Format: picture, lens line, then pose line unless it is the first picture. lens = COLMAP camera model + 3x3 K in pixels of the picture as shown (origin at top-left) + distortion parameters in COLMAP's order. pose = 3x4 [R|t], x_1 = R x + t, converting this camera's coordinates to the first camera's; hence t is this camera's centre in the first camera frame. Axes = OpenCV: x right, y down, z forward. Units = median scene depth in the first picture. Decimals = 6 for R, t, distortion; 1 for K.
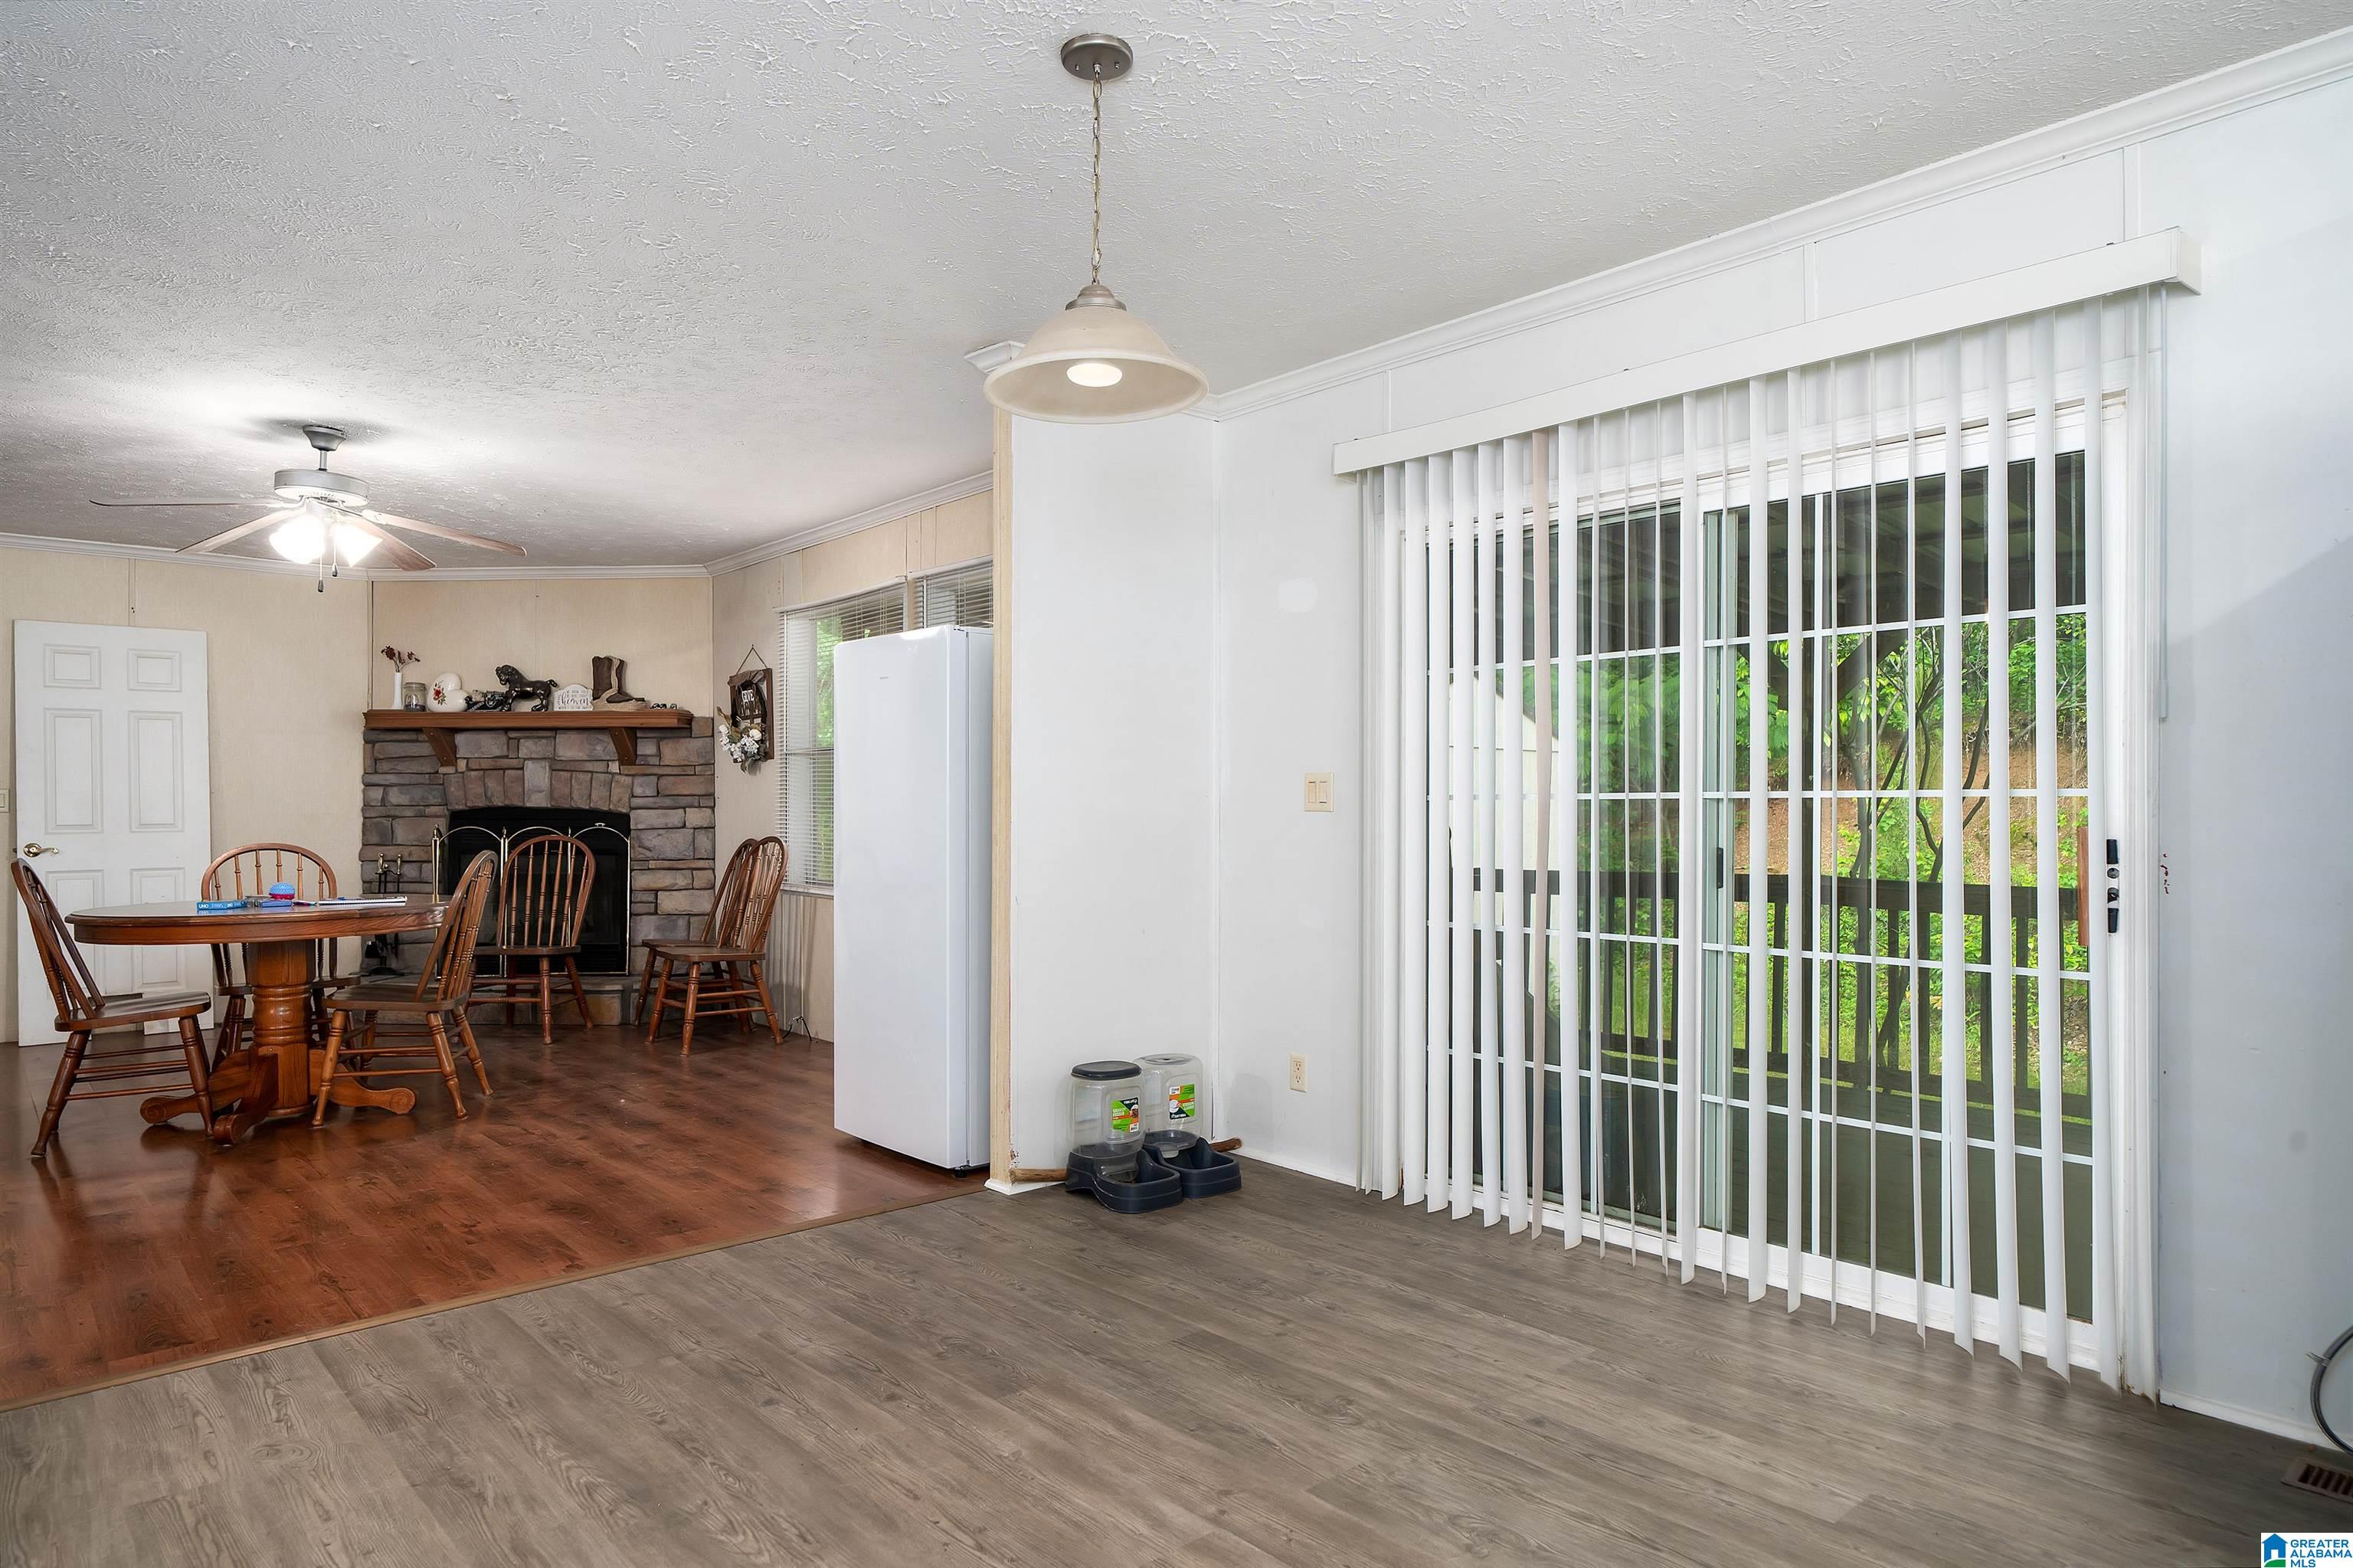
lens RADIAL K [[1346.5, 0, 1174.7], [0, 1346.5, 844.9], [0, 0, 1]] dist [-0.021055, -0.000047]
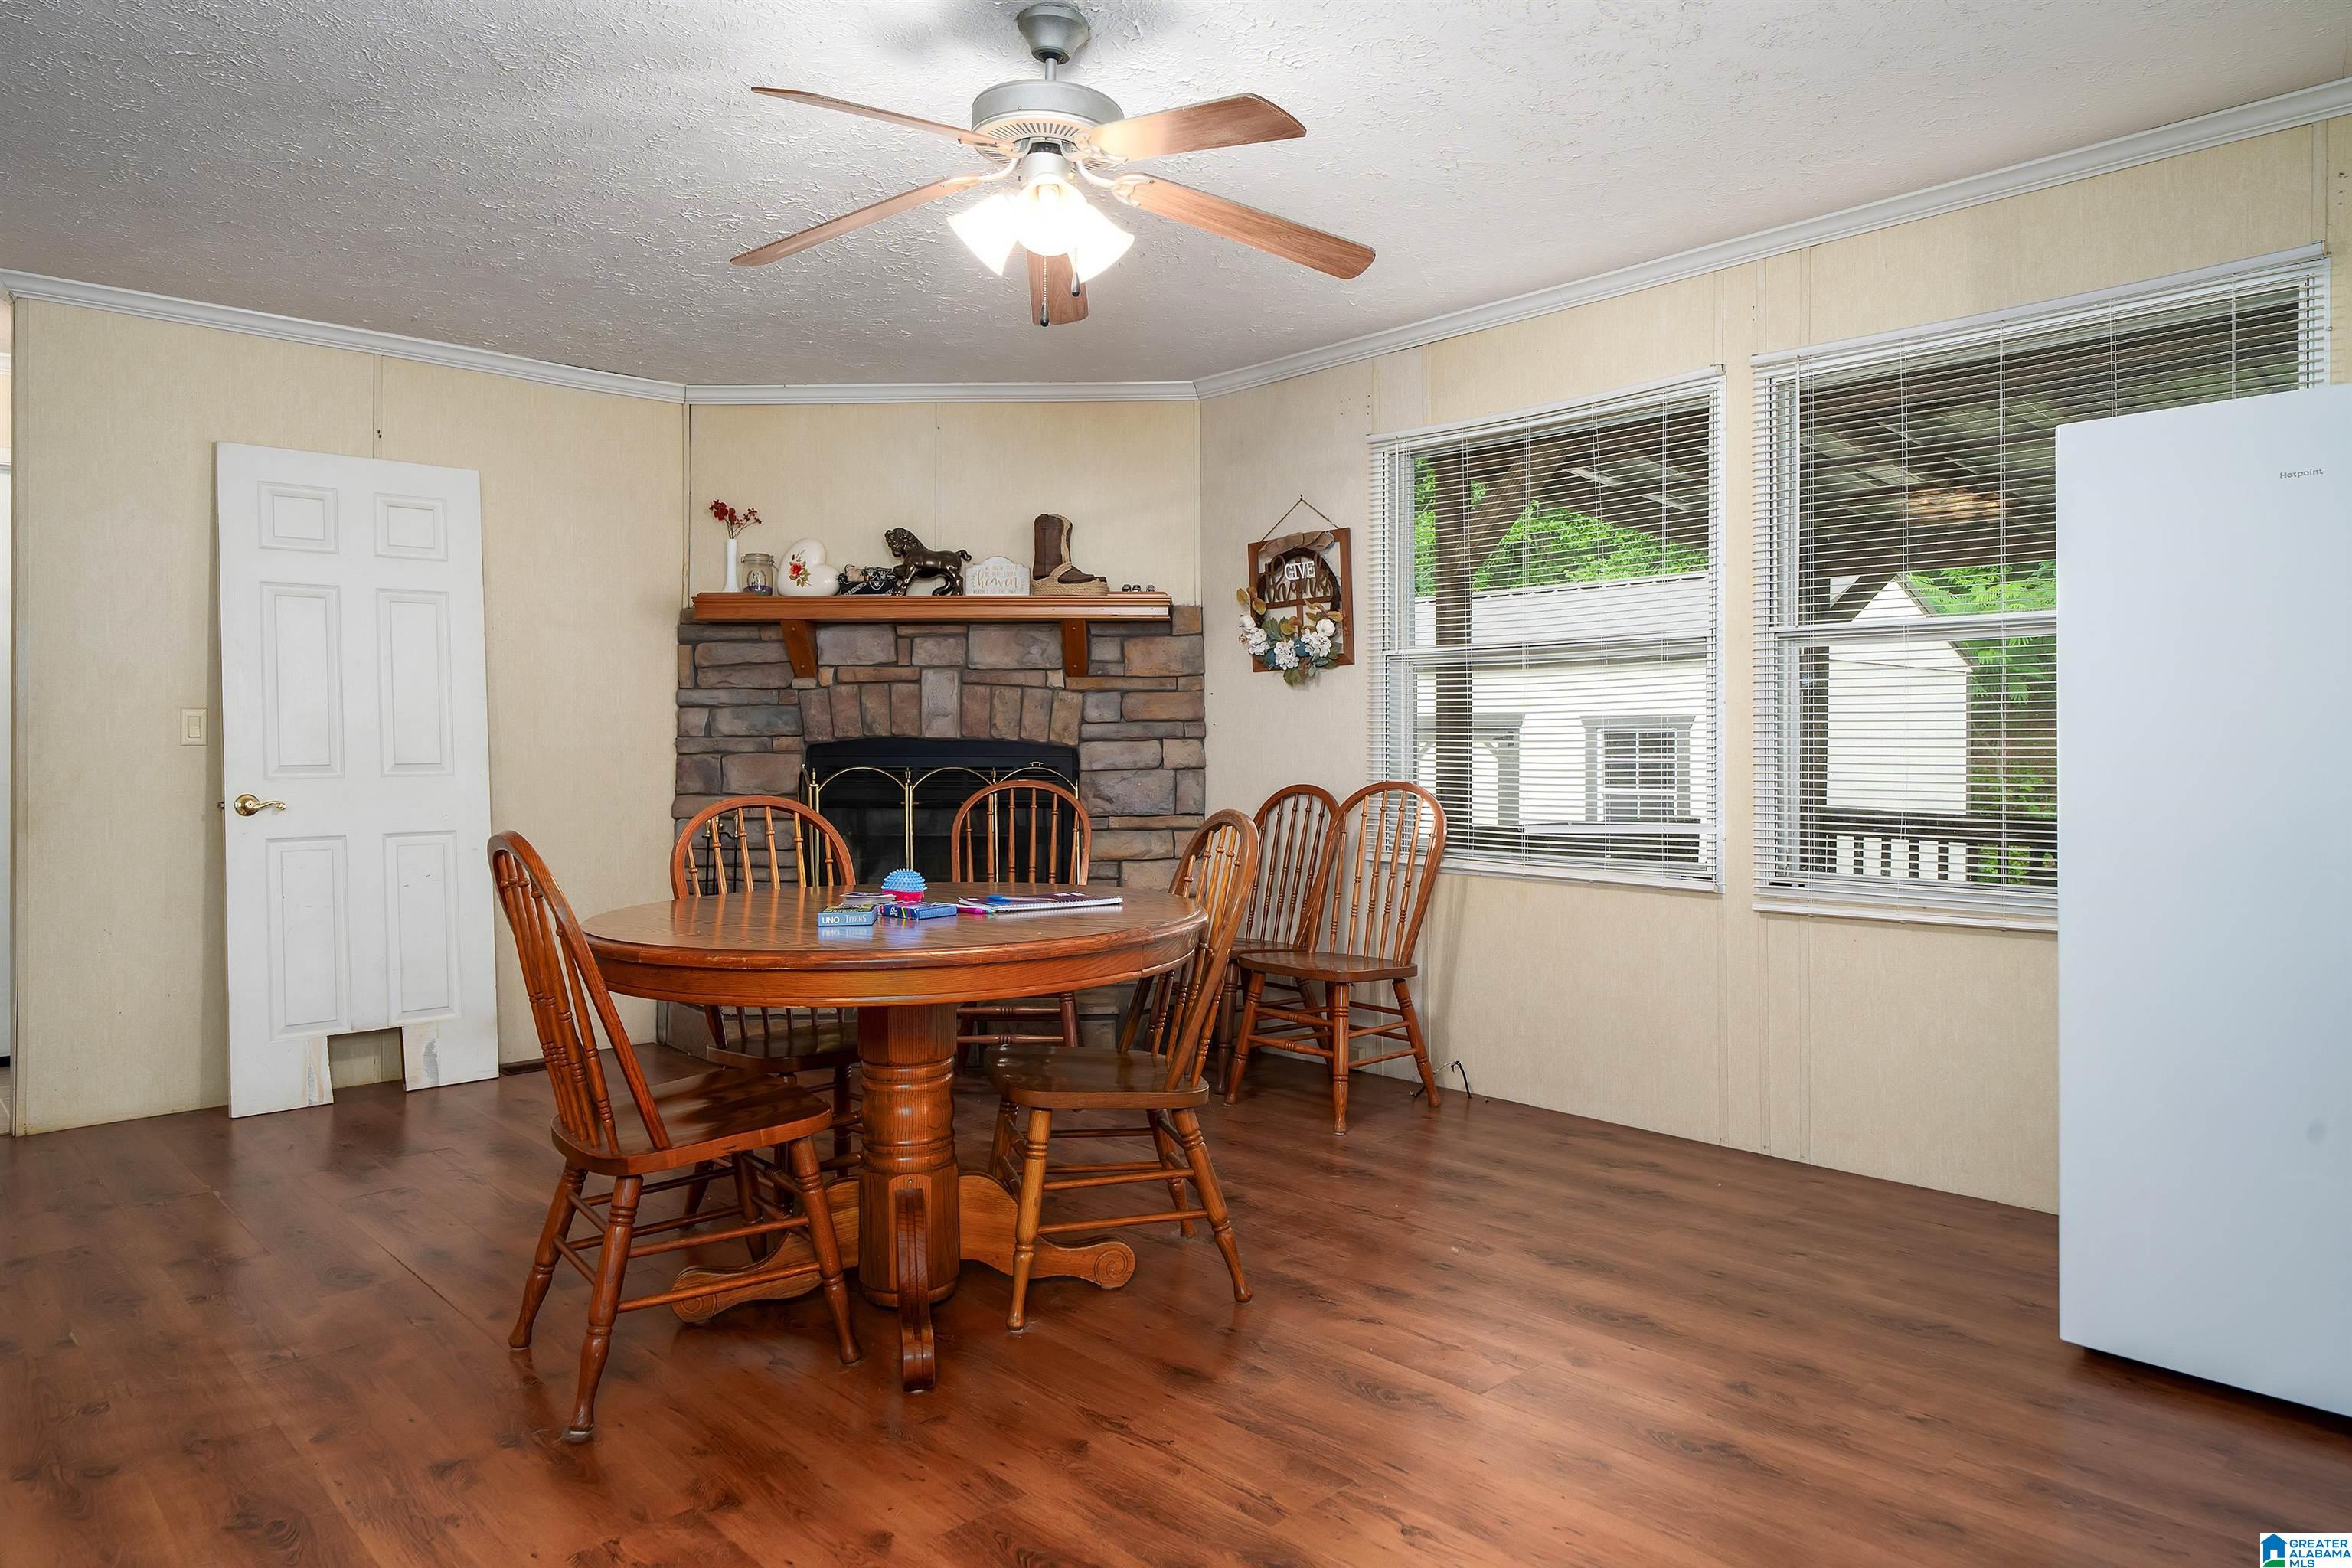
lens RADIAL K [[1478.1, 0, 1176.0], [0, 1478.1, 784.0], [0, 0, 1]] dist [-0.006191, -0.001099]
pose [[0.999977, -0.001035, 0.006659, -0.362725], [0.001031, 0.999999, 0.000650, -0.005347], [-0.006660, -0.000643, 0.999978, 0.251879]]
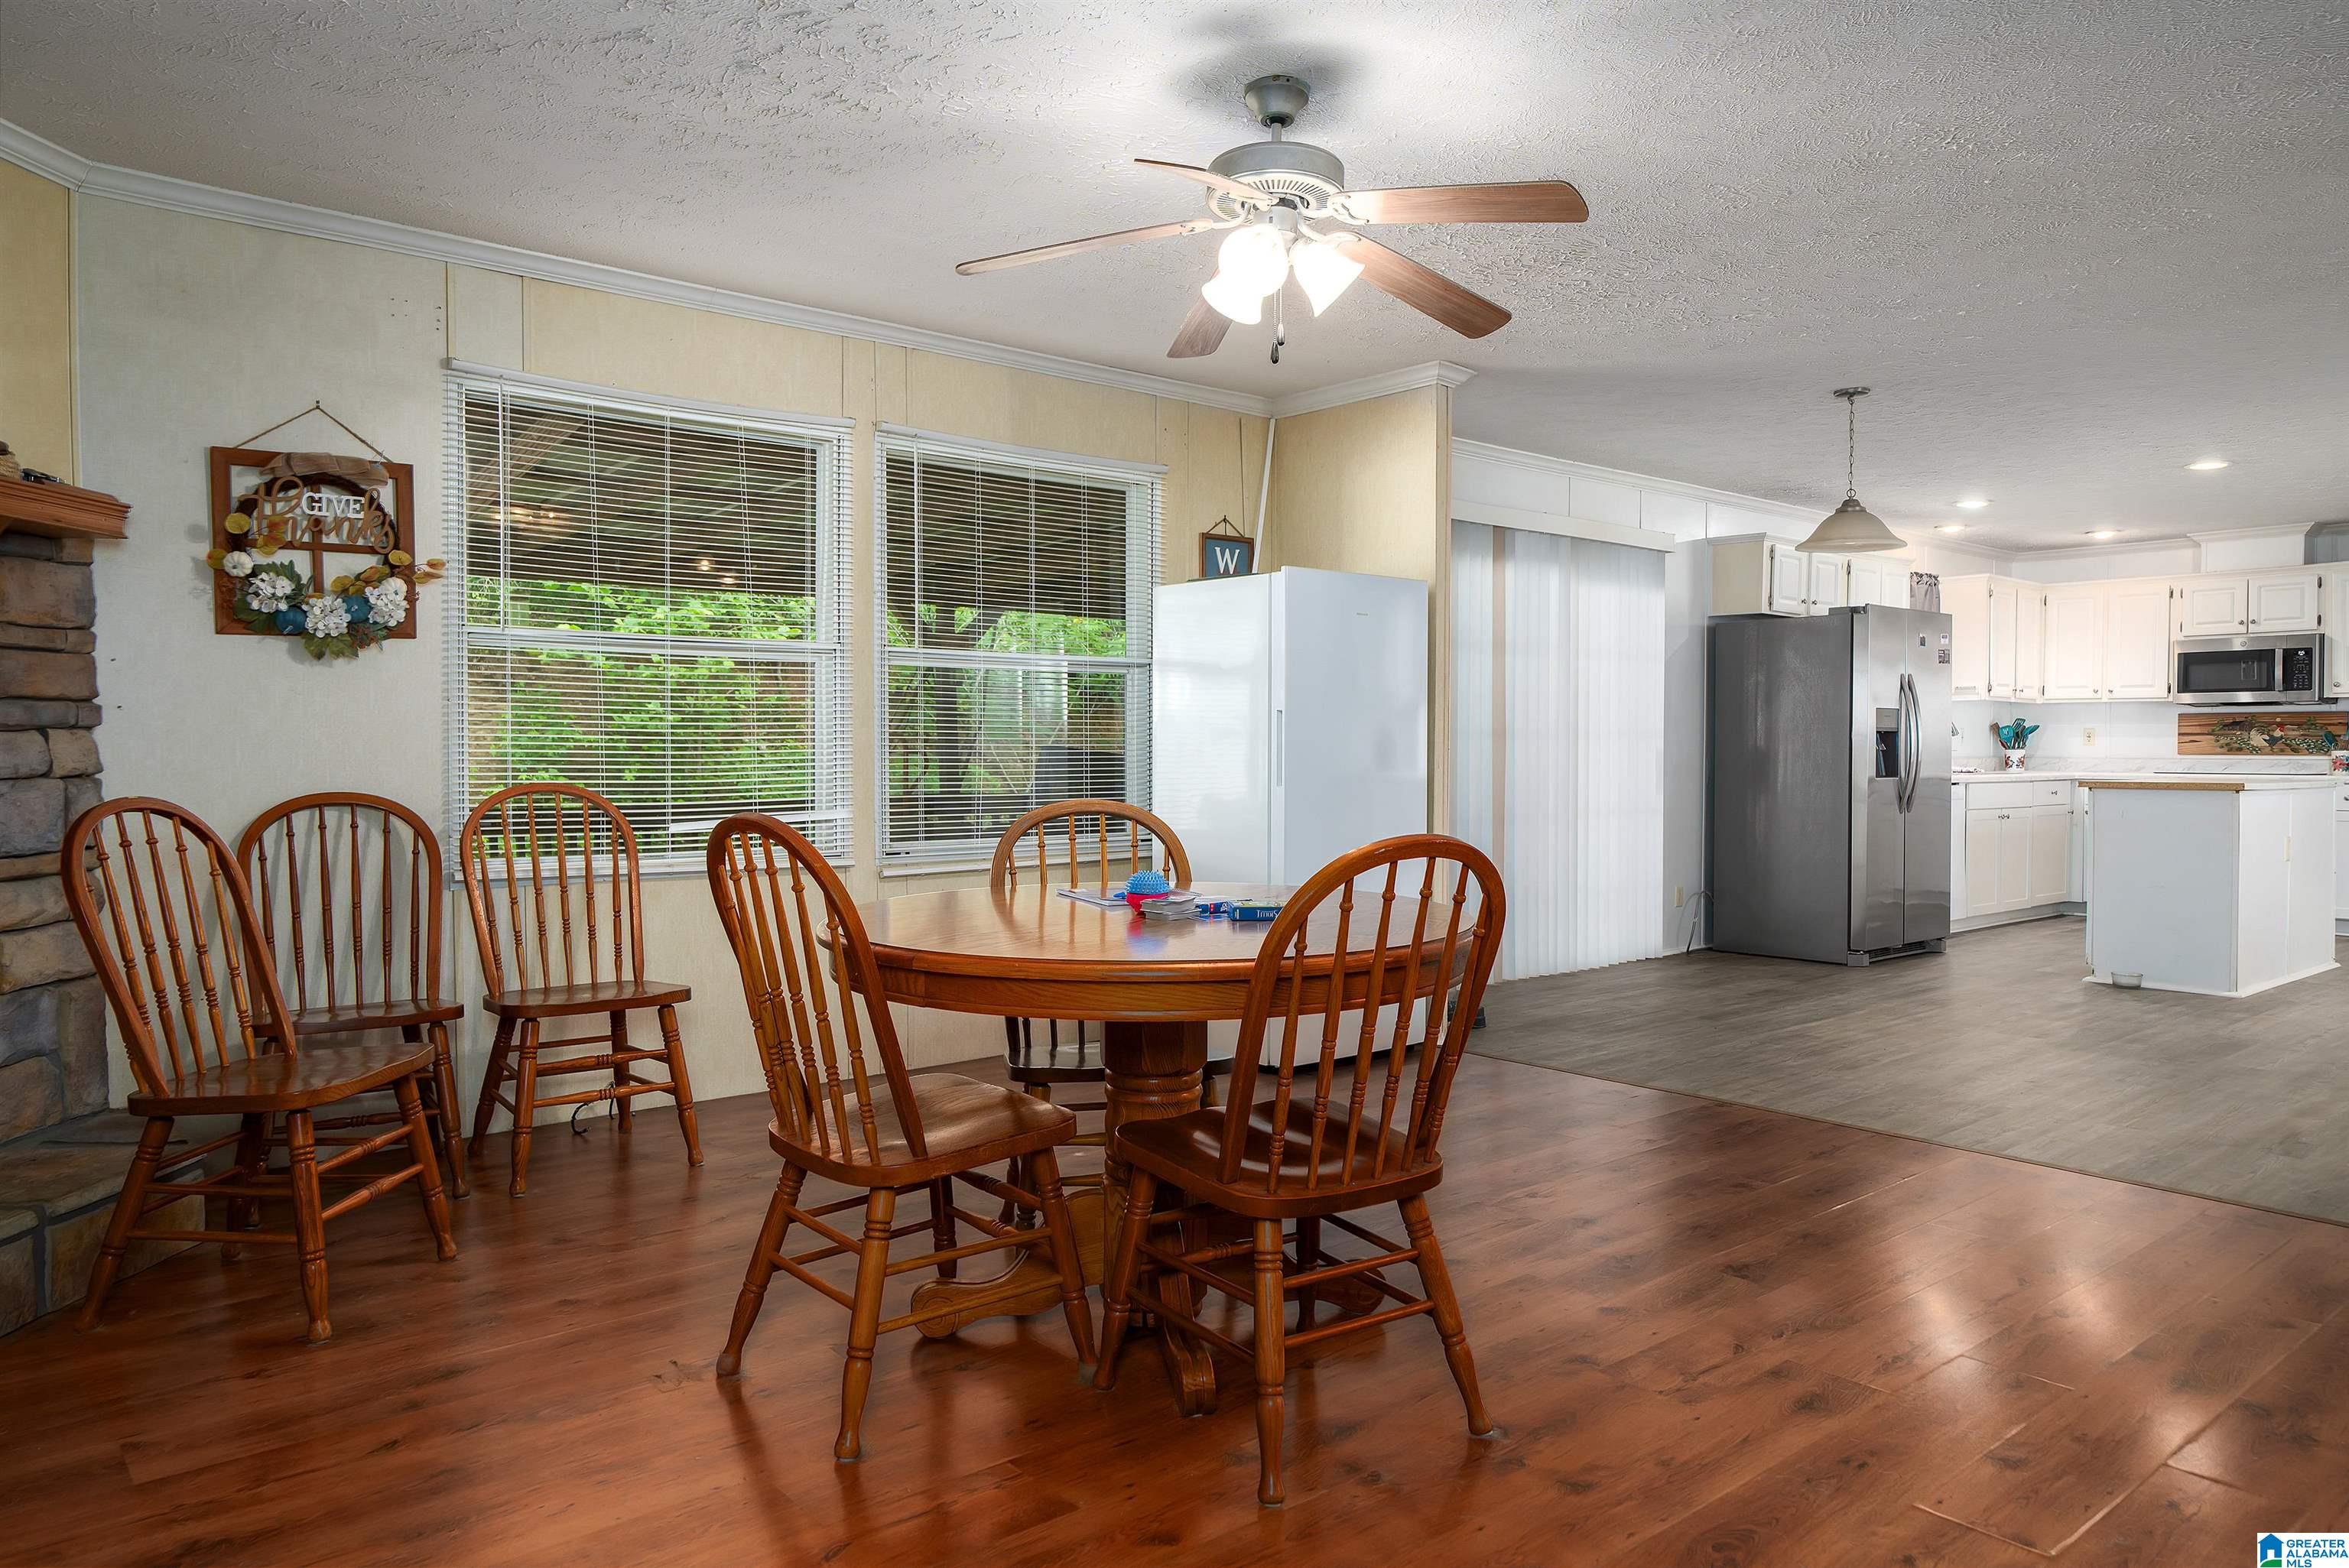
lens RADIAL K [[1548.7, 0, 1174.5], [0, 1548.7, 784.0], [0, 0, 1]] dist [-0.000006, -0.000775]
pose [[0.043826, -0.023872, 0.998754, -0.830223], [0.027225, 0.999372, 0.022693, -0.011864], [-0.998668, 0.026196, 0.044448, 0.629339]]
